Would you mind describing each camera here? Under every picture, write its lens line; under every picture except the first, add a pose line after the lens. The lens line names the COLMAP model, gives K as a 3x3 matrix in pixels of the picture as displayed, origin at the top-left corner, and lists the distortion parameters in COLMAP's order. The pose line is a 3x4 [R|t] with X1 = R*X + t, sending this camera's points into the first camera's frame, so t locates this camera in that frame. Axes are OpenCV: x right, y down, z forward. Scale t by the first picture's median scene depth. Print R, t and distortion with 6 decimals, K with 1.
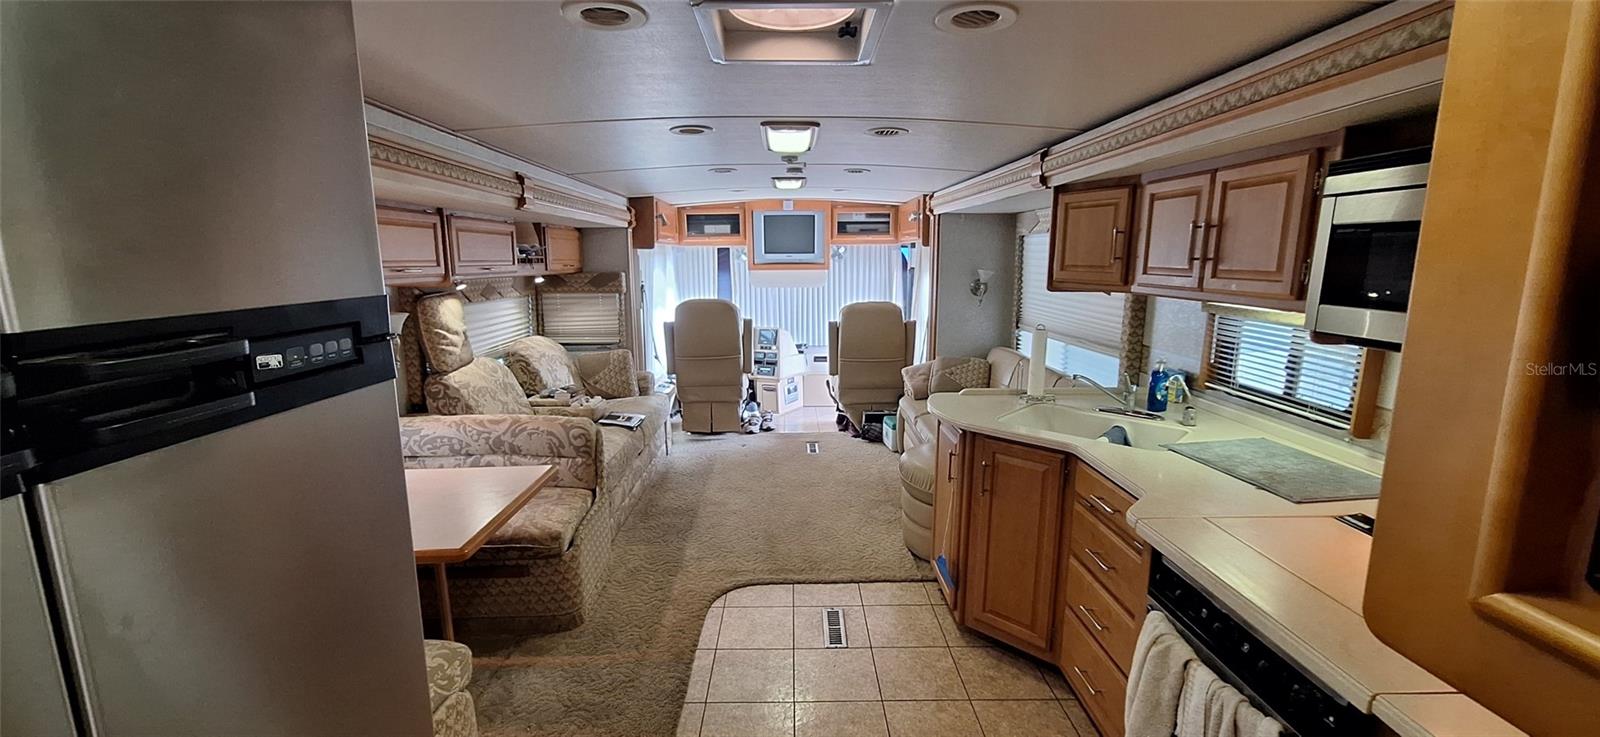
lens RADIAL K [[640.7, 0, 791.1], [0, 640.7, 371.5], [0, 0, 1]] dist [-0.007116, 0.002231]
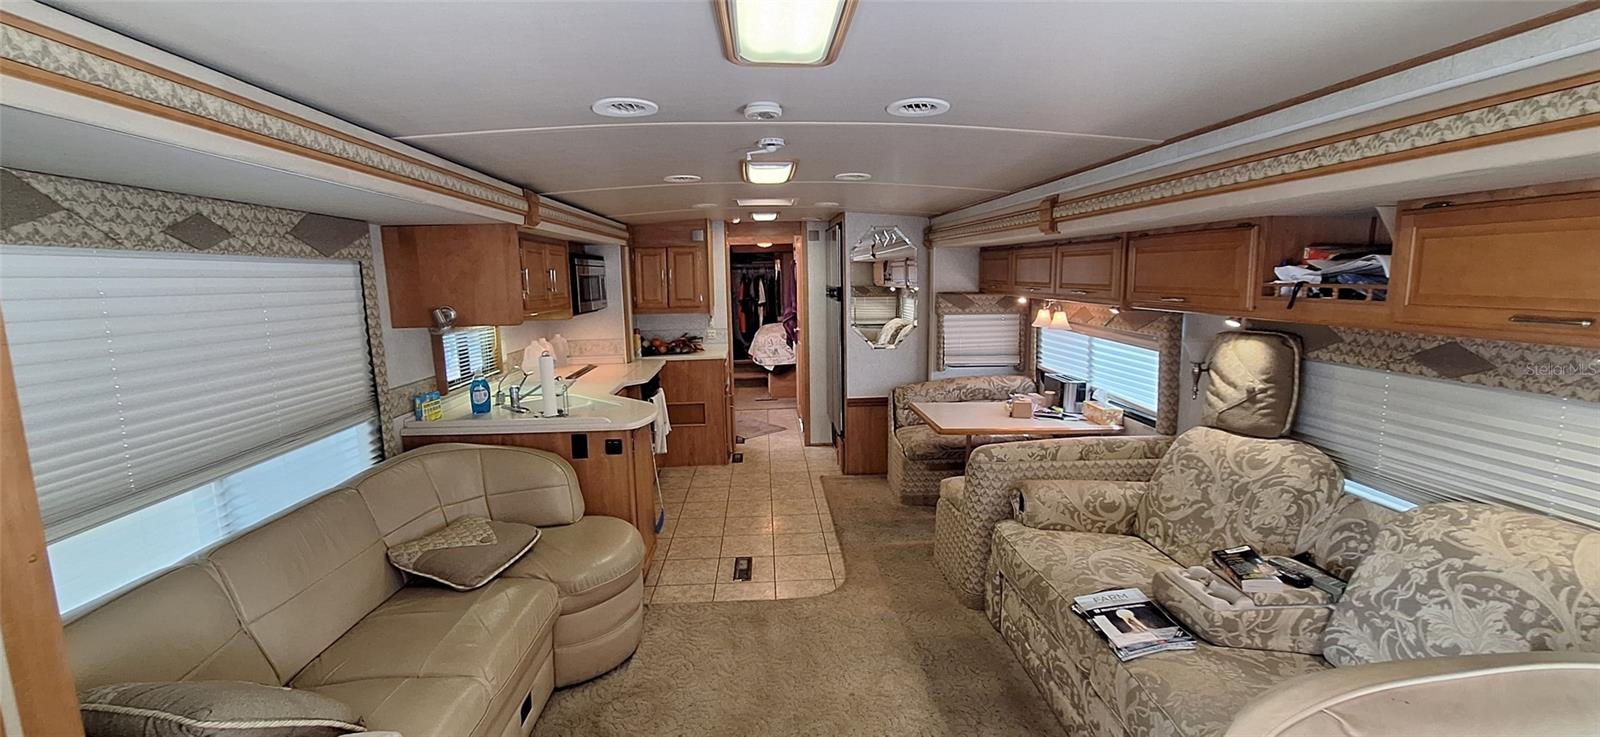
lens RADIAL K [[640.7, 0, 809.2], [0, 640.7, 367.4], [0, 0, 1]] dist [-0.007116, 0.002231]
pose [[-0.997097, 0.027410, -0.071032, 0.007382], [0.003402, 0.948059, 0.318077, -0.218812], [0.076061, 0.316913, -0.945400, 1.149775]]
